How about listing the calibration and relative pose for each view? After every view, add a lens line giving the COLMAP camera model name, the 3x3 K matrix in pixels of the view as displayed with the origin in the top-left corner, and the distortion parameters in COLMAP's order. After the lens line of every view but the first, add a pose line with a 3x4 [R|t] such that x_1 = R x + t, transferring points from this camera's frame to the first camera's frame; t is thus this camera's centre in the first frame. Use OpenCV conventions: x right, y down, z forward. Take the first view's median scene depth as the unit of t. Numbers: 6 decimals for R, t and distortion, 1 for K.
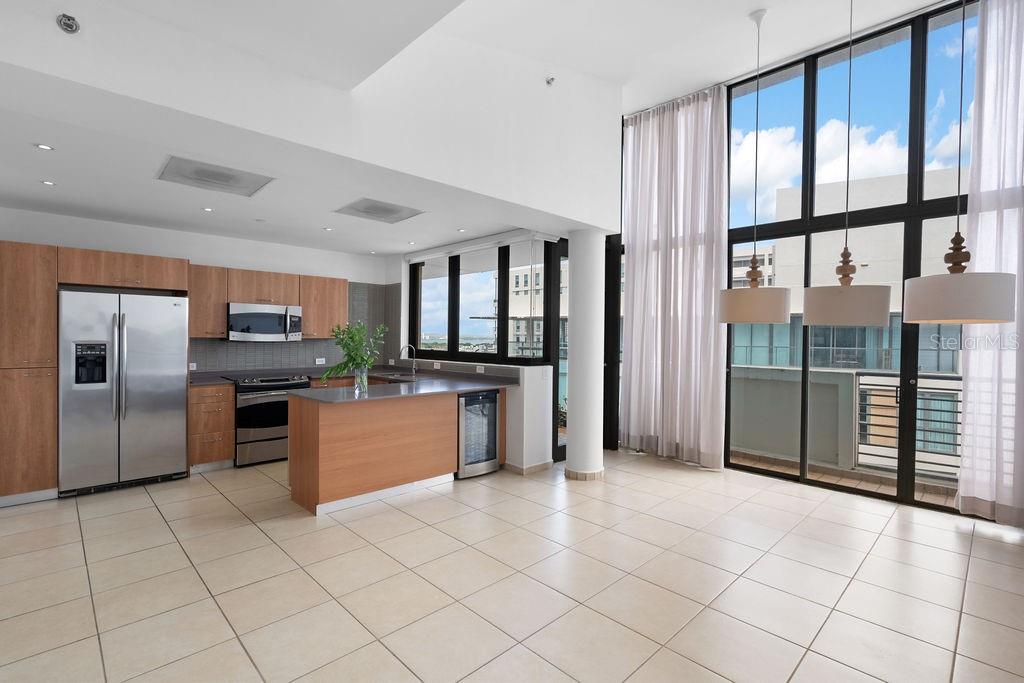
lens RADIAL K [[472.4, 0, 505.9], [0, 472.4, 342.1], [0, 0, 1]] dist [-0.003315, -0.000093]
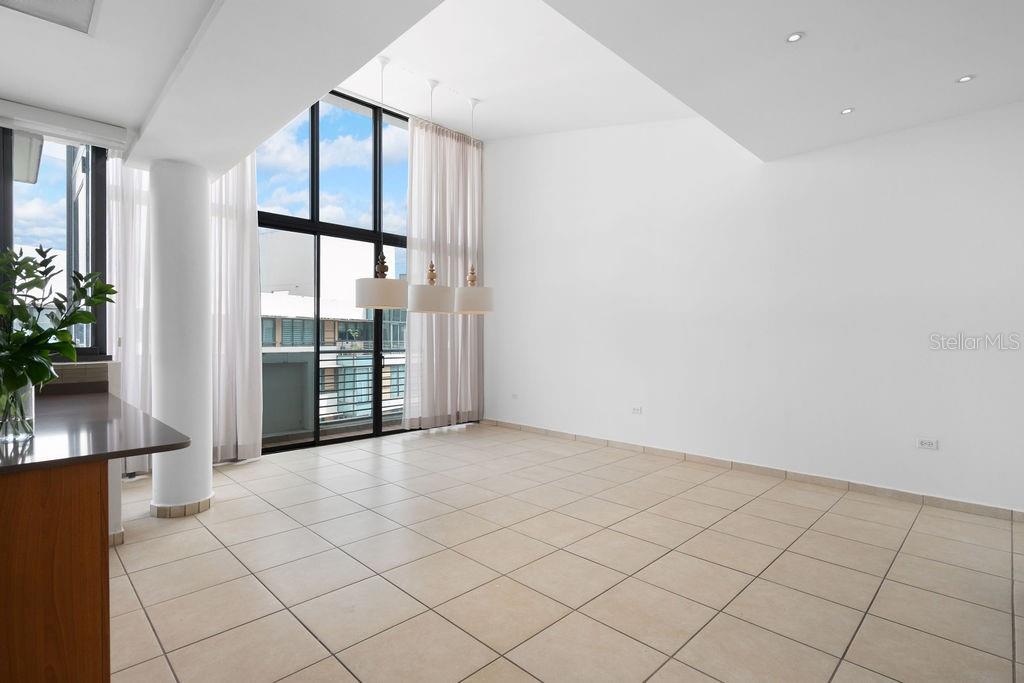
lens RADIAL K [[498.3, 0, 512.0], [0, 498.3, 341.5], [0, 0, 1]] dist [0.001340, 0.000704]
pose [[-0.021985, -0.015575, 0.999637, -0.619953], [0.012621, 0.999795, 0.015855, 0.024895], [-0.999679, 0.012965, -0.021784, 0.542767]]
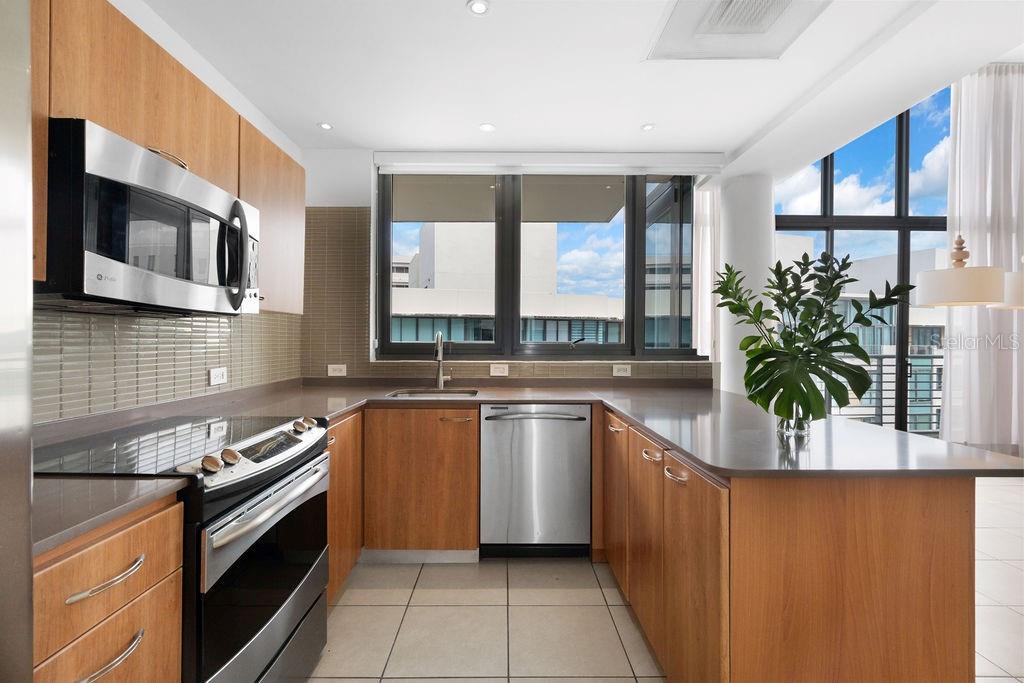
lens RADIAL K [[472.4, 0, 505.9], [0, 472.4, 342.1], [0, 0, 1]] dist [-0.003315, -0.000093]
pose [[0.692023, -0.007813, 0.721833, -0.675809], [0.011590, 0.999933, -0.000288, 0.023017], [-0.721783, 0.008565, 0.692067, 0.788039]]
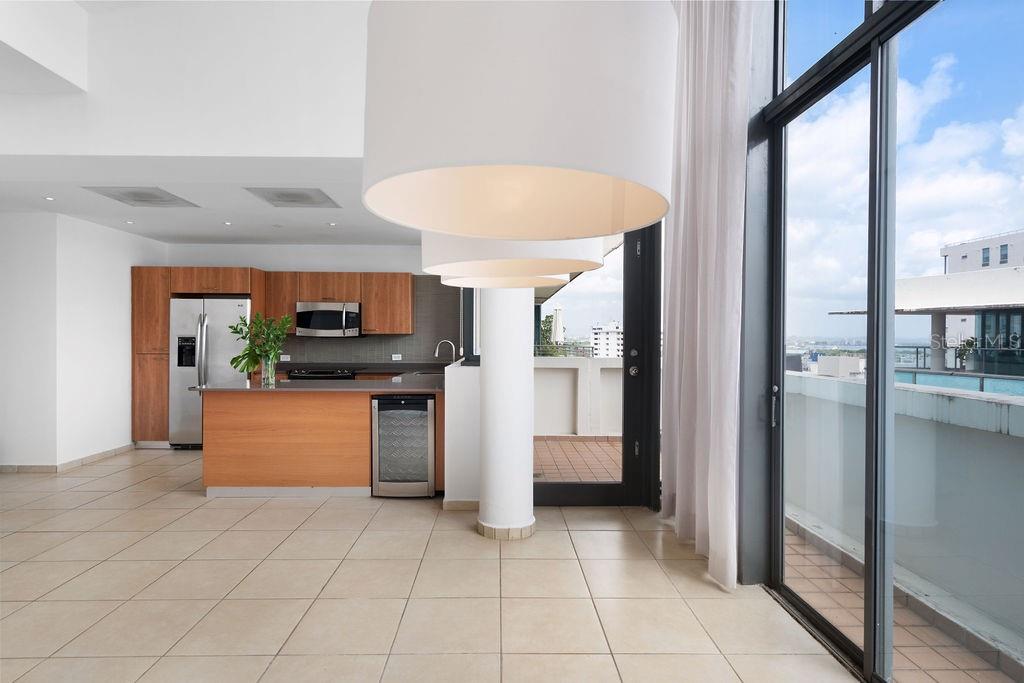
lens RADIAL K [[517.8, 0, 512.0], [0, 517.8, 341.5], [0, 0, 1]] dist [0.001026, 0.000661]
pose [[0.737300, -0.000427, -0.675565, 0.706675], [-0.007172, 0.999938, -0.008460, 0.019543], [0.675527, 0.011083, 0.737252, 0.479902]]
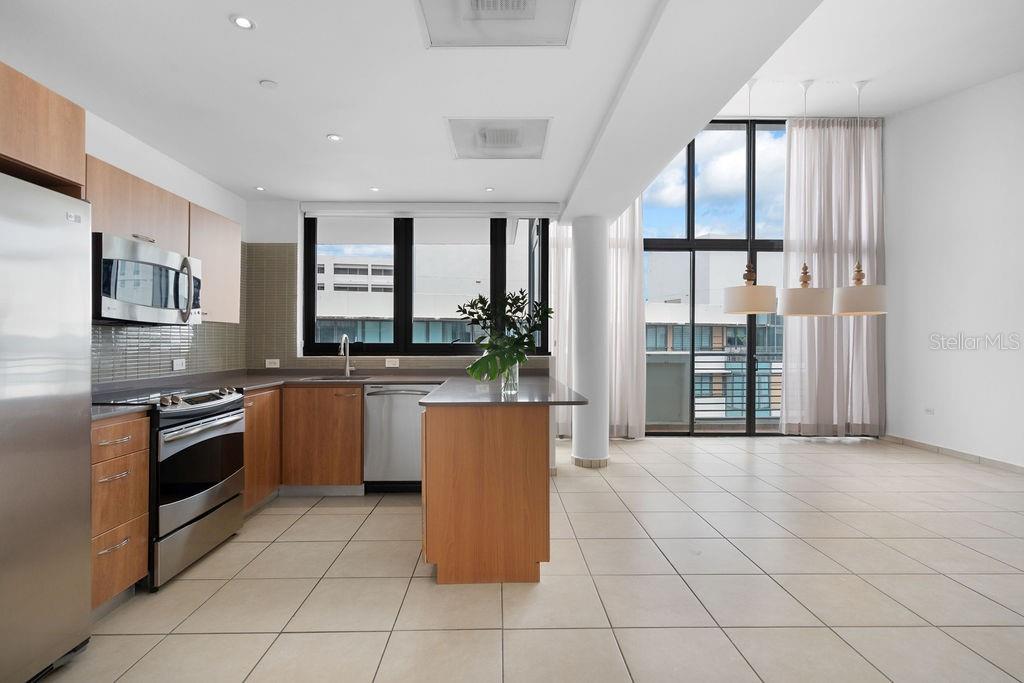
lens RADIAL K [[480.1, 0, 502.2], [0, 480.1, 342.3], [0, 0, 1]] dist [0.002043, 0.000131]
pose [[0.685568, -0.005850, 0.727986, -0.730060], [0.014185, 0.999885, -0.005323, 0.030957], [-0.727871, 0.013976, 0.685572, 0.458672]]
